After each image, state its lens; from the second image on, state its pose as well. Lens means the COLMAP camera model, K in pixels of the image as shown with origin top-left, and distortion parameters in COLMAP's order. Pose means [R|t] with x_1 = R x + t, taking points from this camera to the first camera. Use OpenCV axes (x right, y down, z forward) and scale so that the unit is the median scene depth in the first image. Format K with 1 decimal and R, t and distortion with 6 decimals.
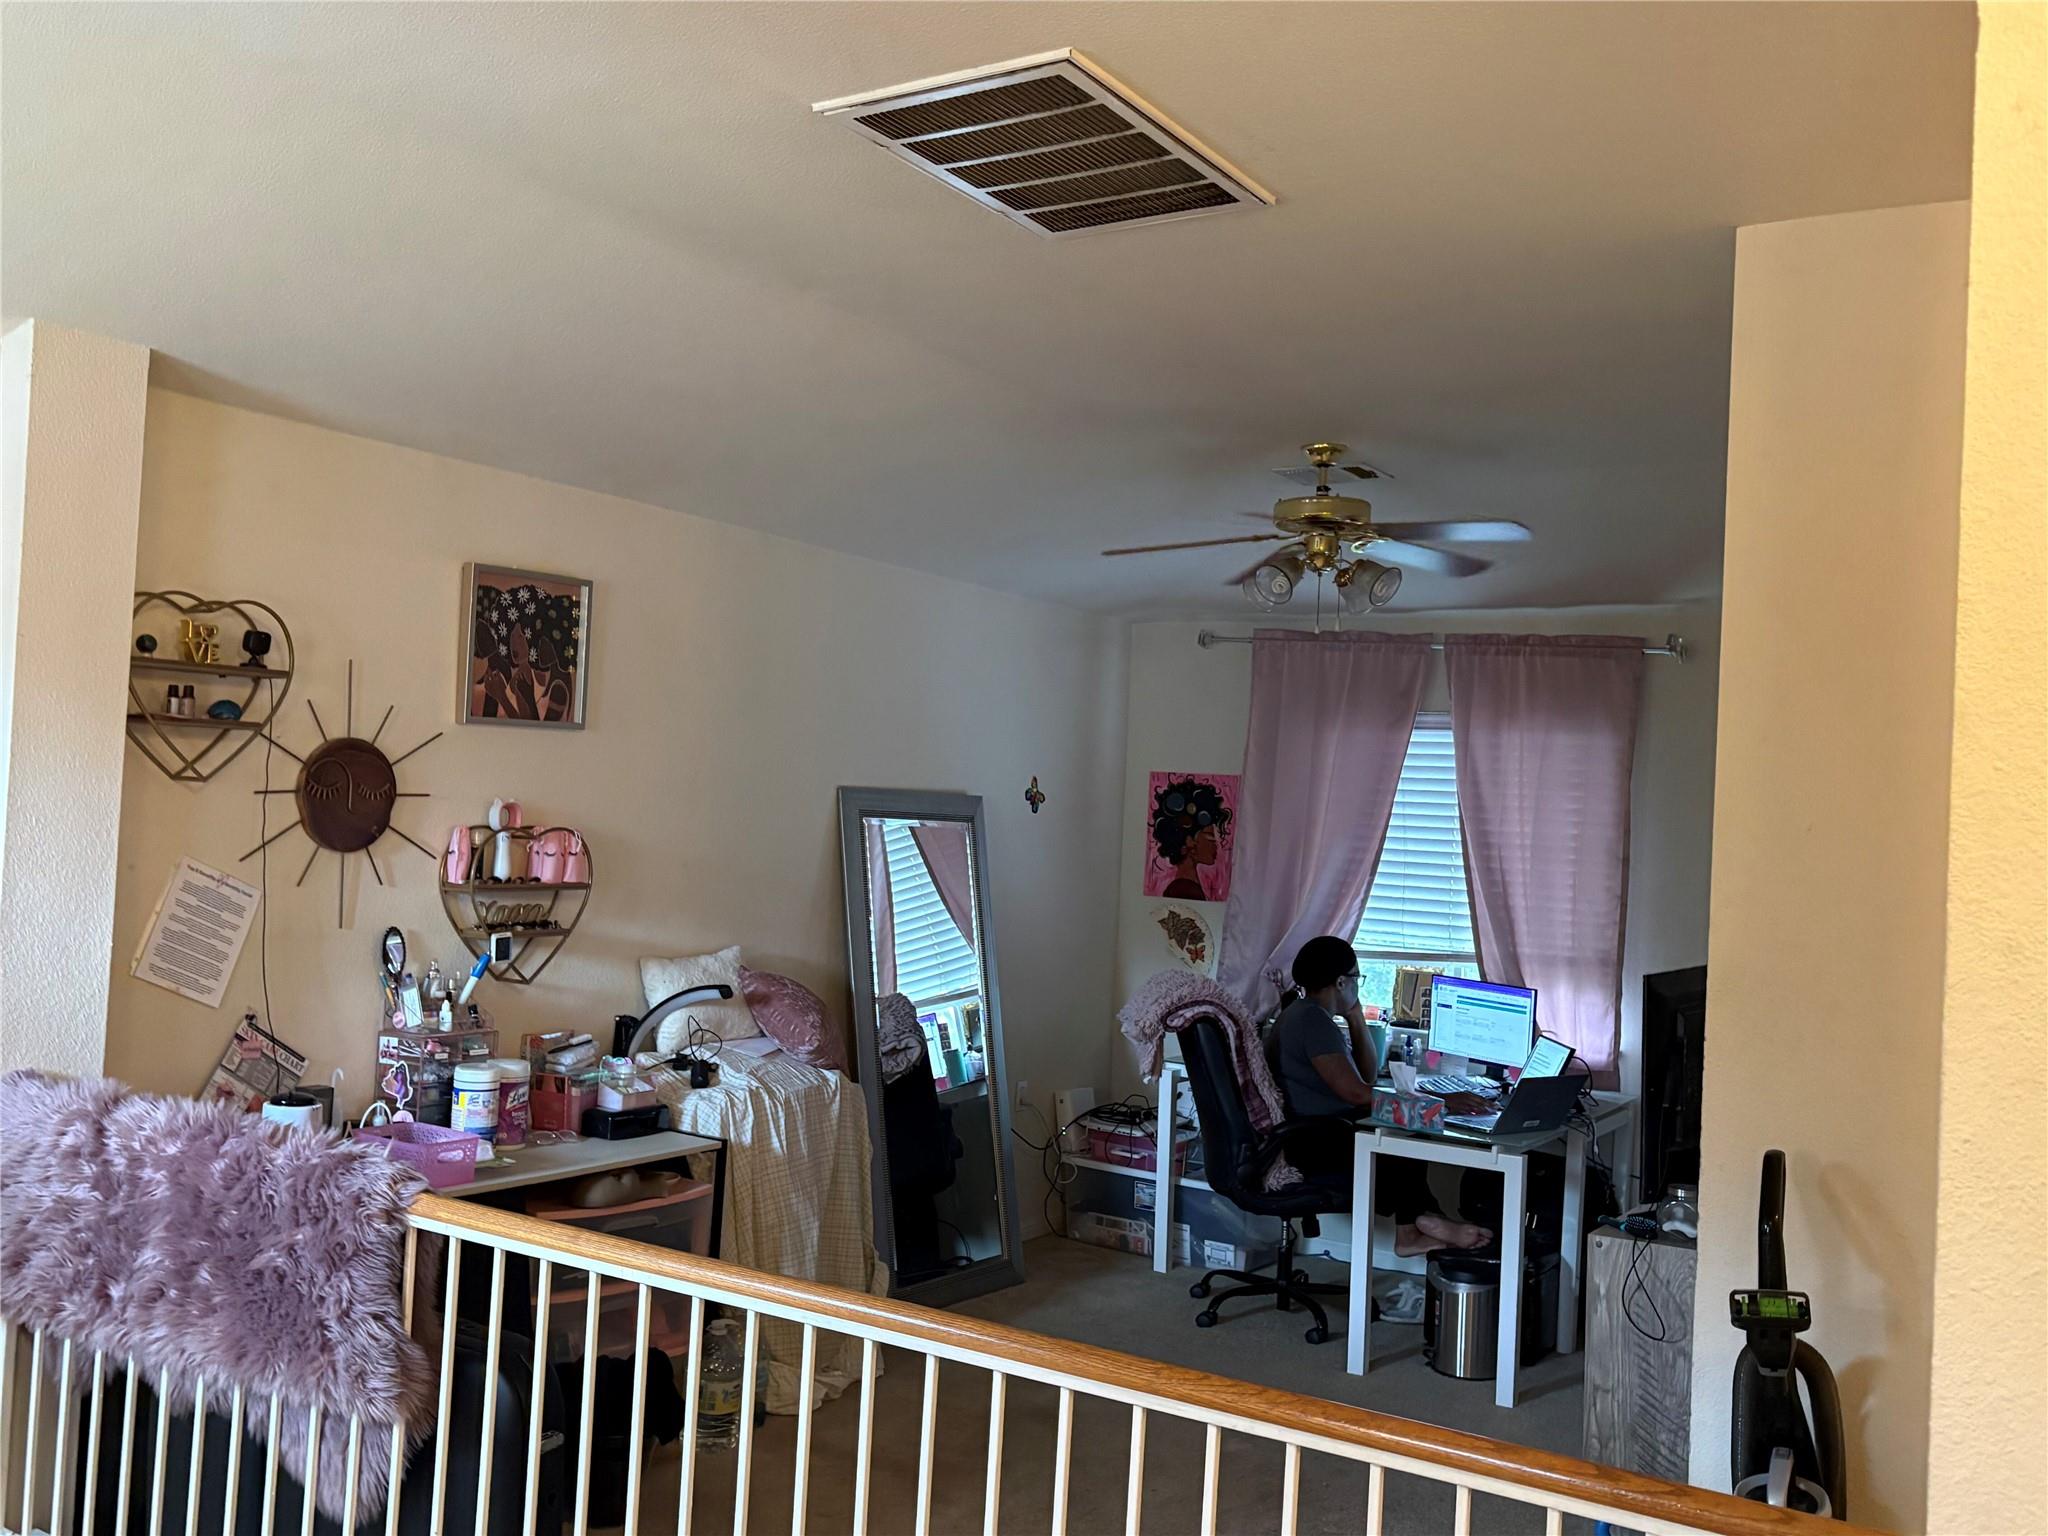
lens RADIAL K [[1811.8, 0, 1030.3], [0, 1811.8, 736.5], [0, 0, 1]] dist [0.175662, -0.460915]
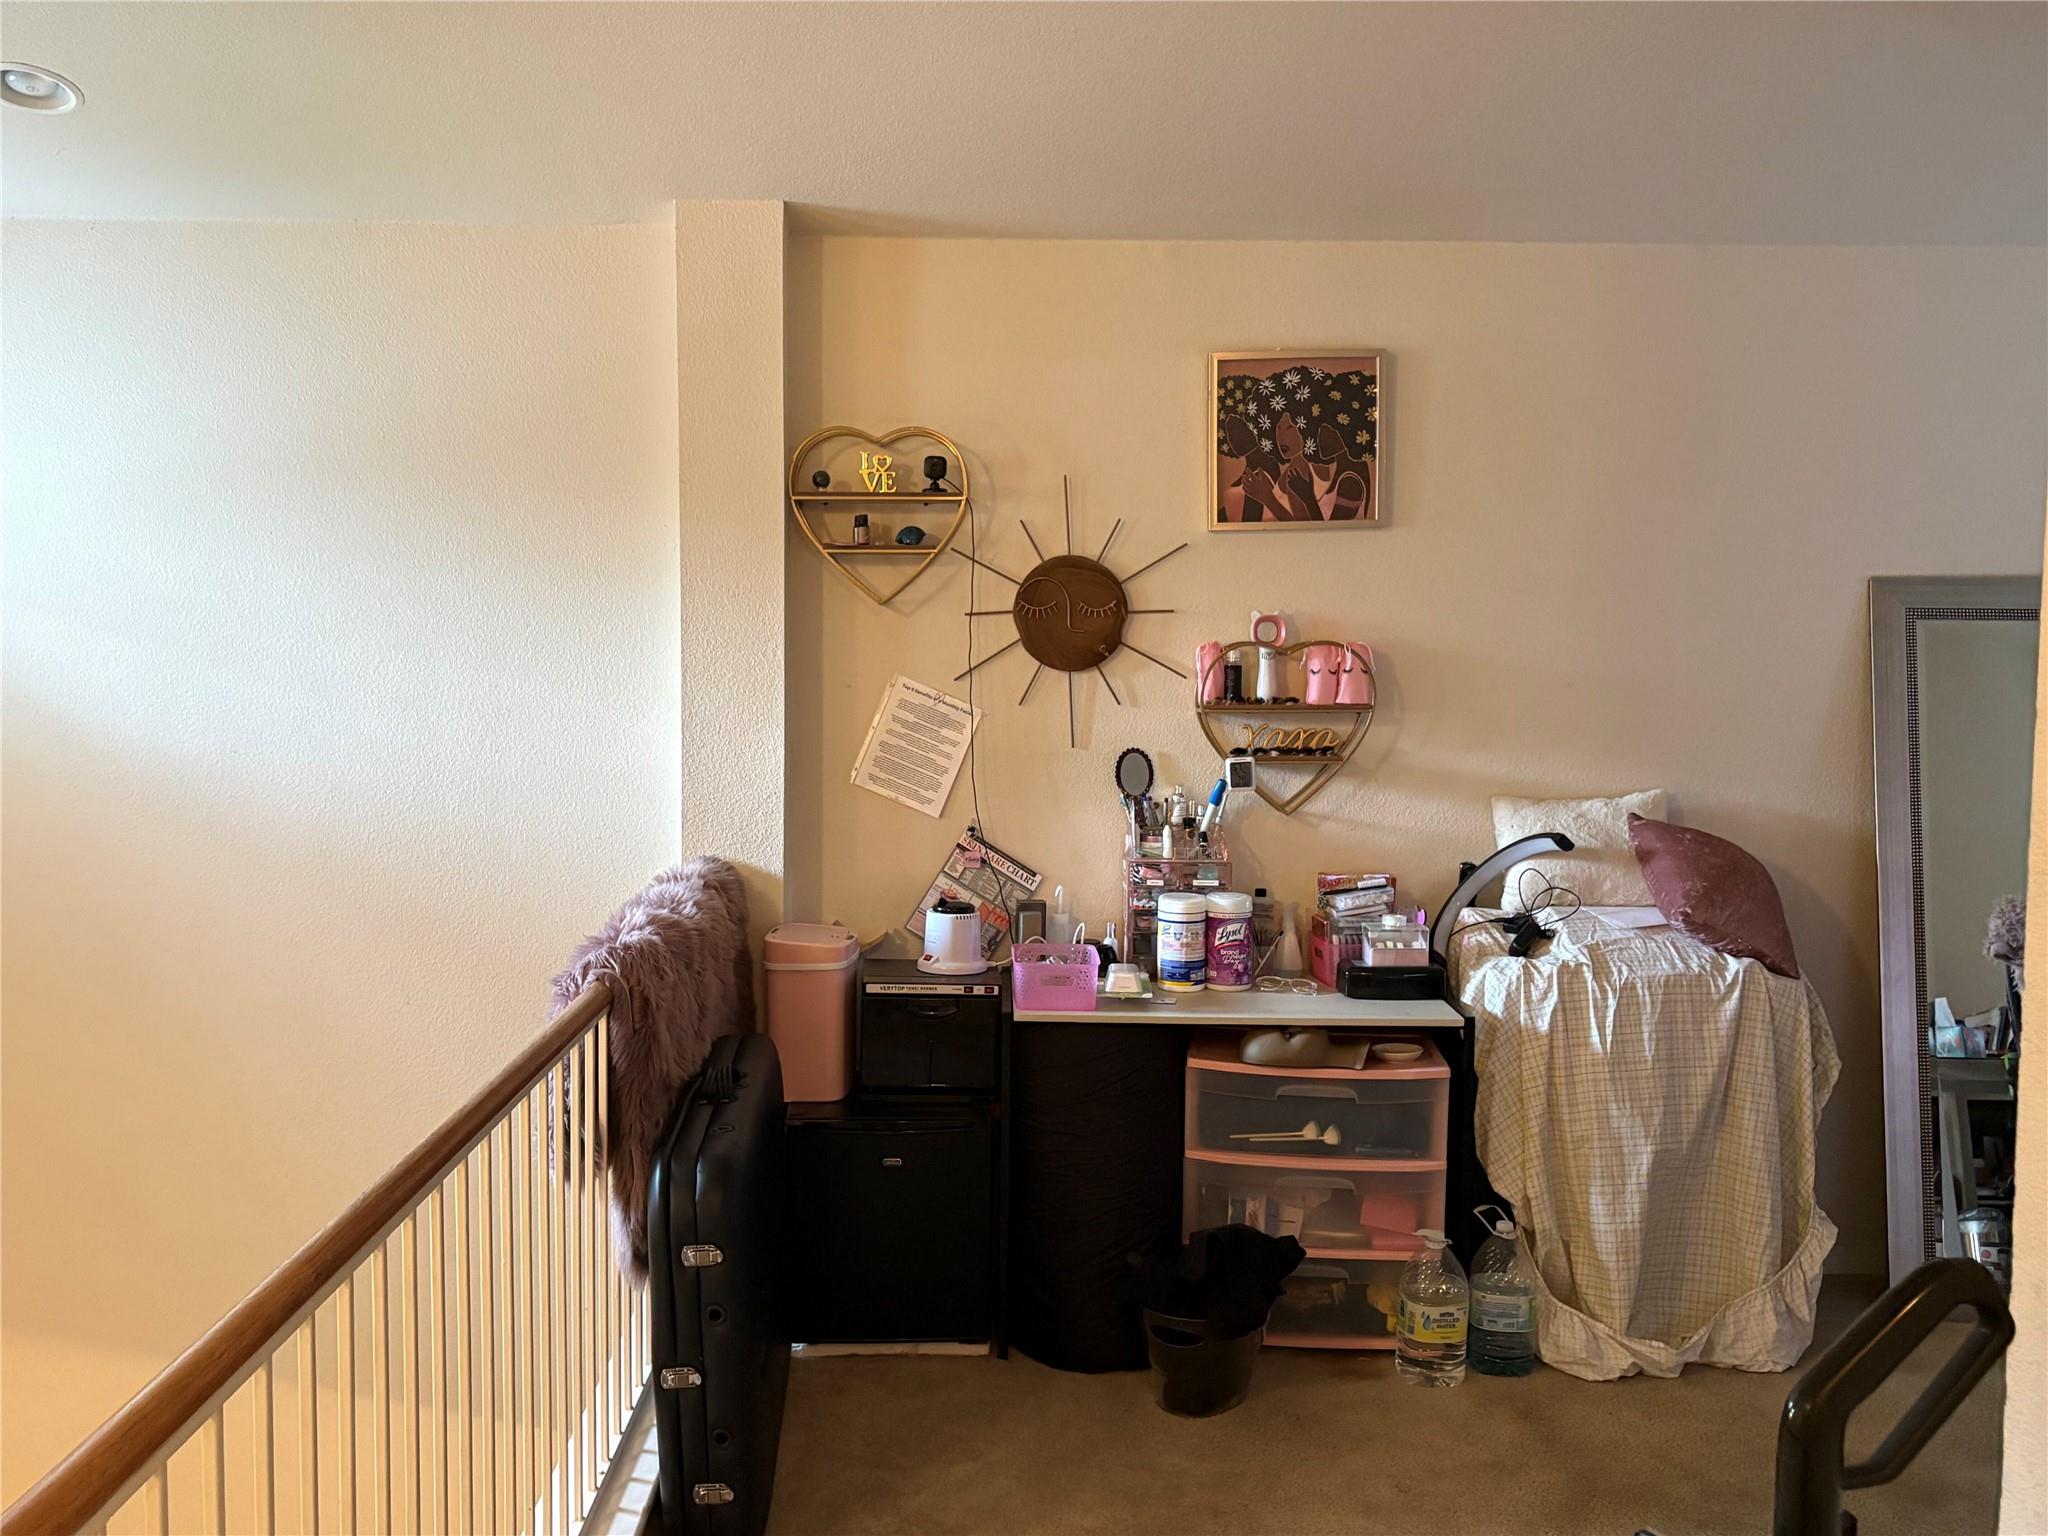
lens RADIAL K [[1830.3, 0, 1058.8], [0, 1830.3, 776.6], [0, 0, 1]] dist [0.061824, -0.025618]
pose [[0.545131, 0.018523, -0.838146, 0.436307], [0.057775, 0.996549, 0.059601, 0.058222], [0.836358, -0.080914, 0.542180, 0.438884]]
